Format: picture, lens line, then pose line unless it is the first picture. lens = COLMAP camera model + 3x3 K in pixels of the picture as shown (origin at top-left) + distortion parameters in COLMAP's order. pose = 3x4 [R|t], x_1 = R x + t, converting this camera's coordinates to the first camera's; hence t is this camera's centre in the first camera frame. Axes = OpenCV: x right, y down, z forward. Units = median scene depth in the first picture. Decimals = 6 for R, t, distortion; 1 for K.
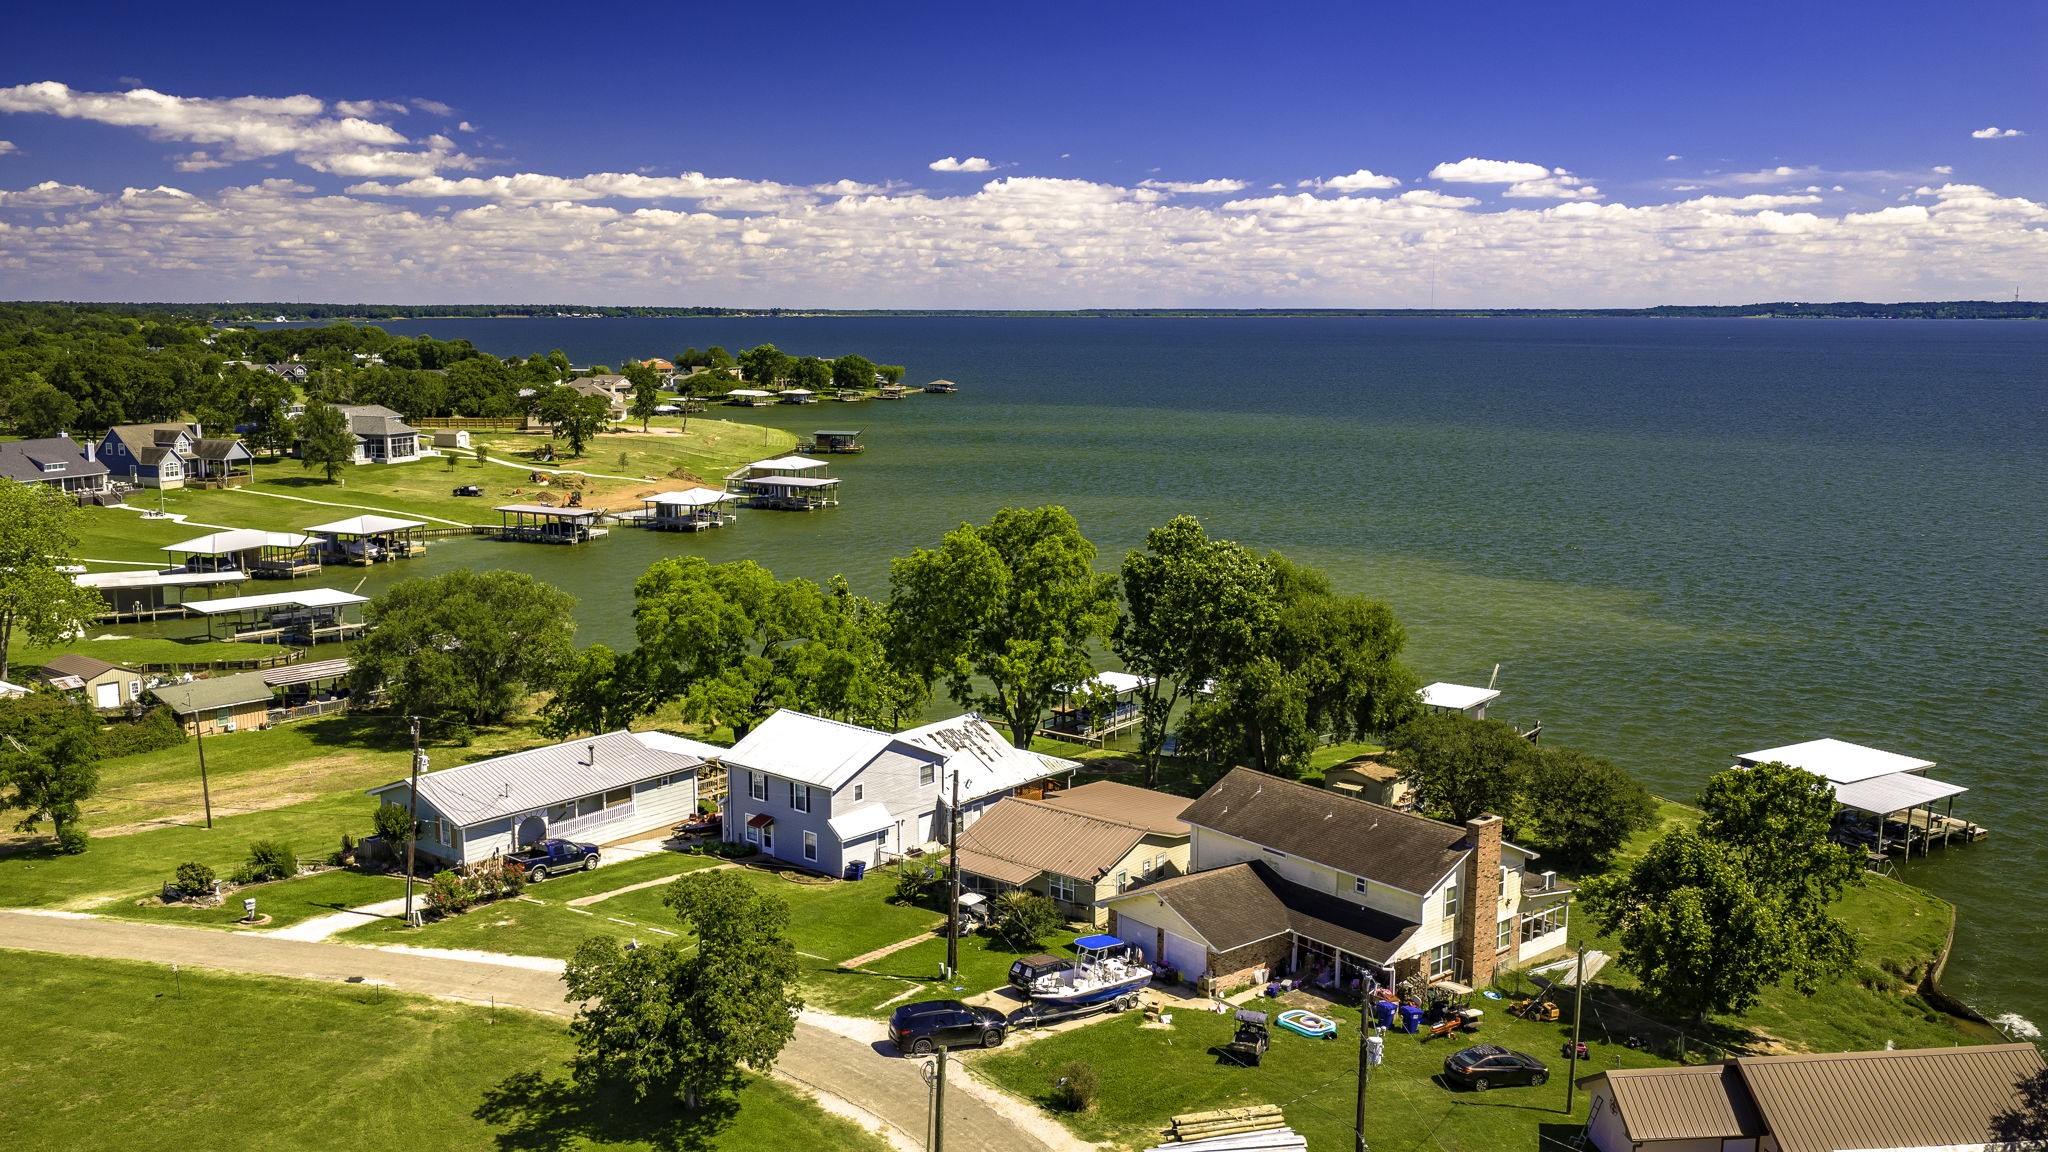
lens RADIAL K [[1691.5, 0, 1028.1], [0, 1691.5, 567.2], [0, 0, 1]] dist [0.005492, -0.022807]
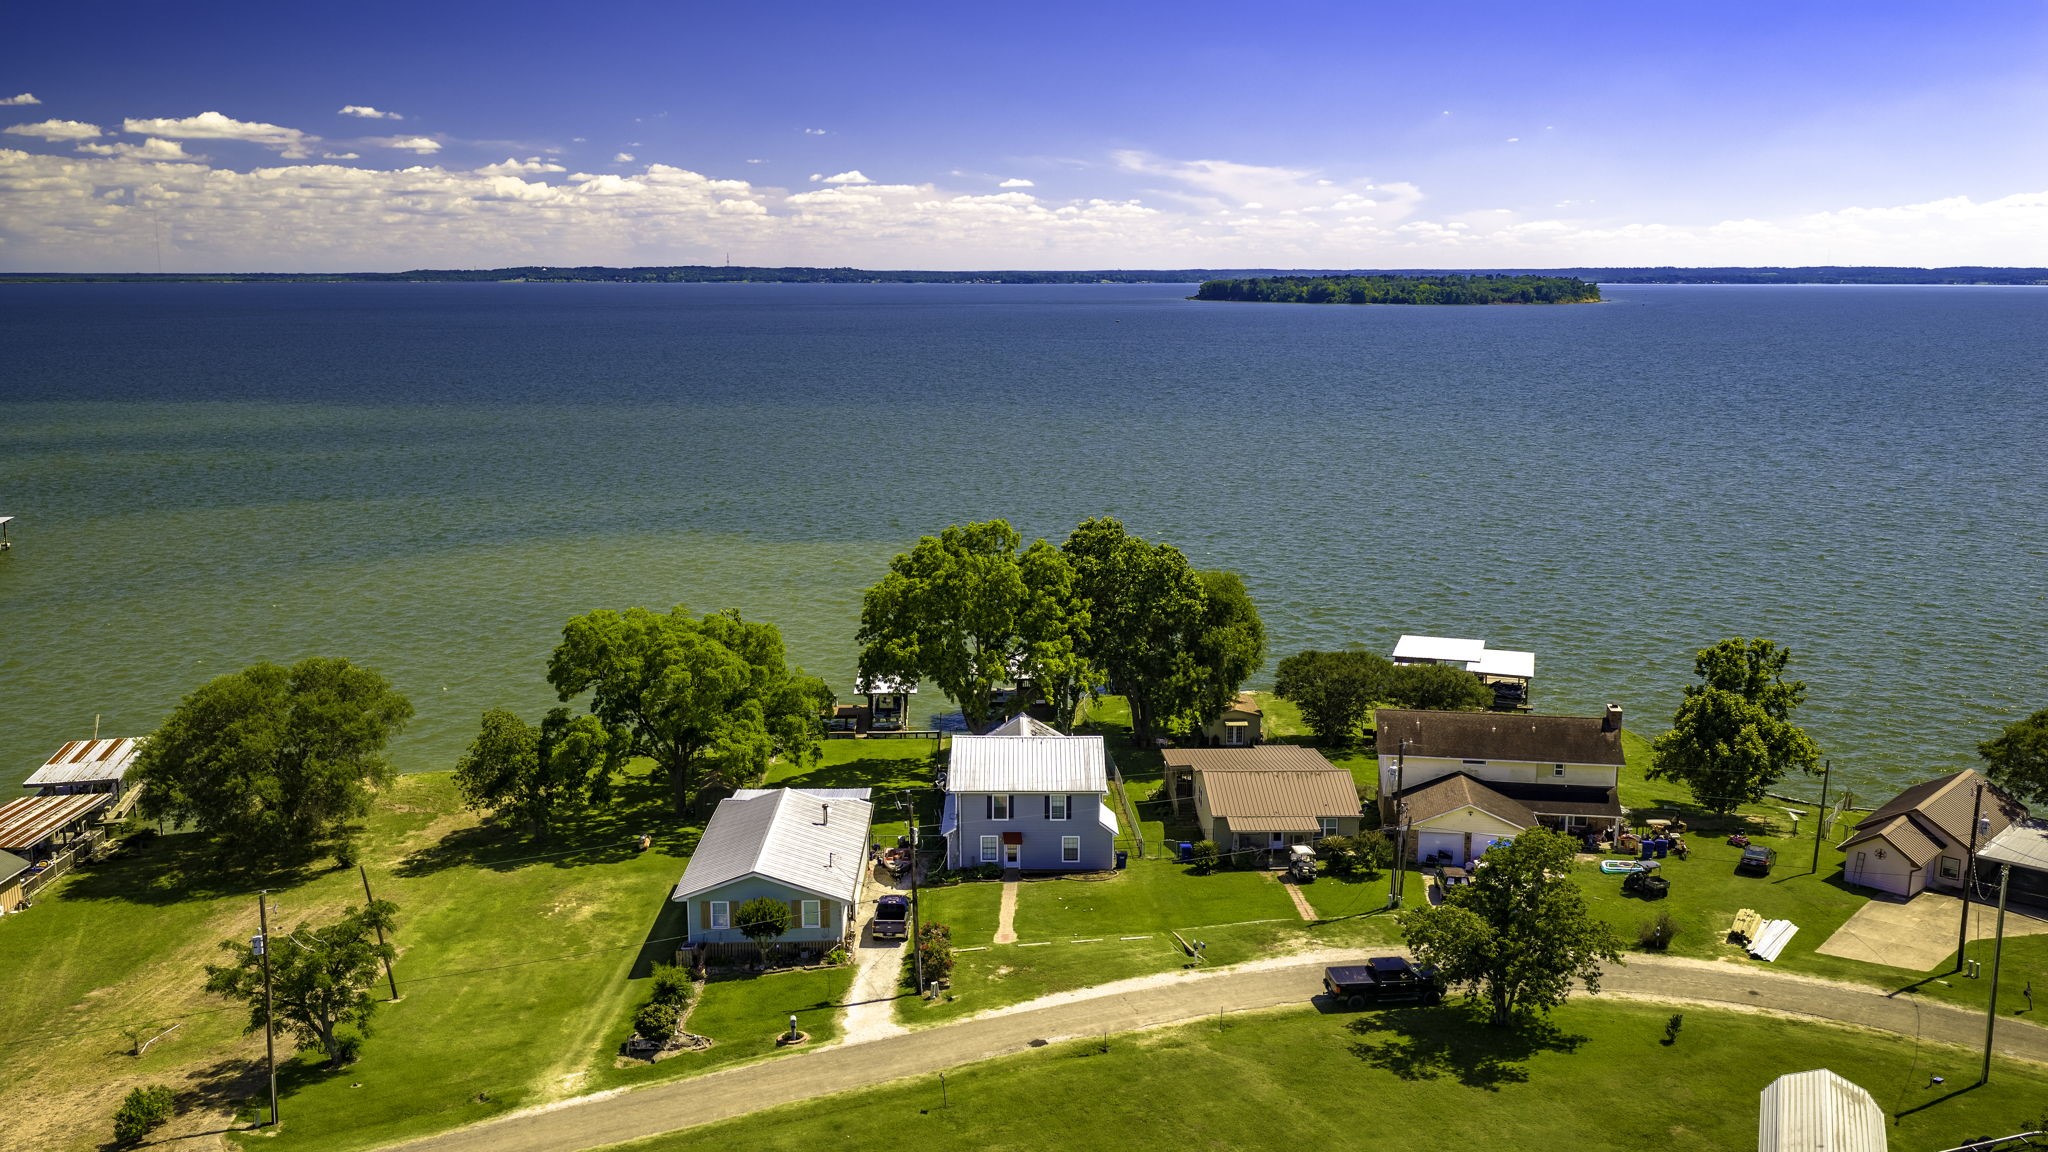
lens RADIAL K [[1691.5, 0, 1027.9], [0, 1691.5, 579.8], [0, 0, 1]] dist [0.005492, -0.022807]
pose [[0.762718, -0.114449, 0.636524, -0.904091], [0.096287, 0.993343, 0.063230, -0.086981], [-0.639523, 0.013062, 0.768661, 0.193524]]
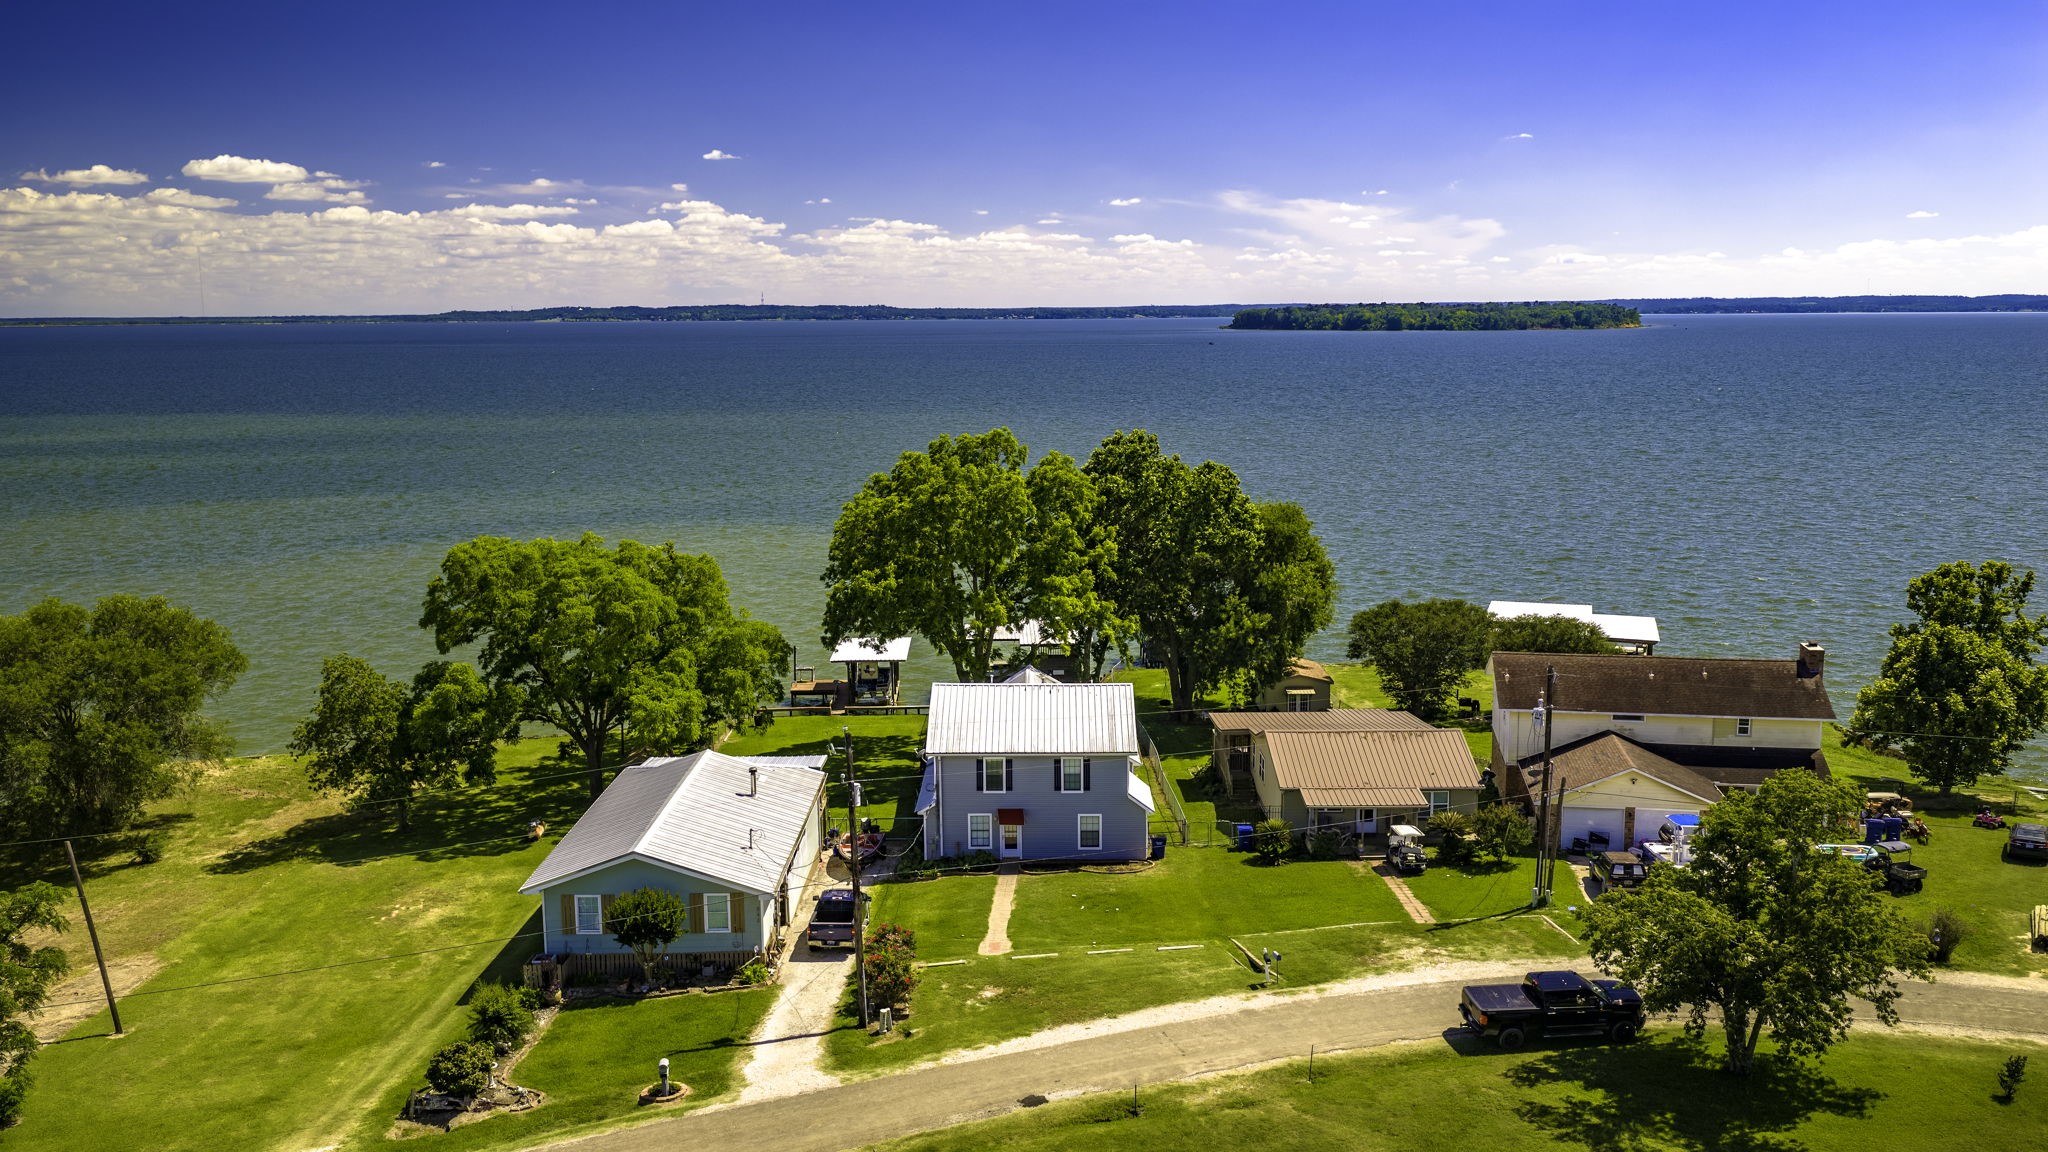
lens RADIAL K [[1691.5, 0, 1025.9], [0, 1691.5, 583.8], [0, 0, 1]] dist [0.005492, -0.022807]
pose [[0.775820, -0.106641, 0.621877, -0.705236], [0.103059, 0.993795, 0.041848, 0.010920], [-0.622481, 0.031623, 0.781996, 0.419210]]
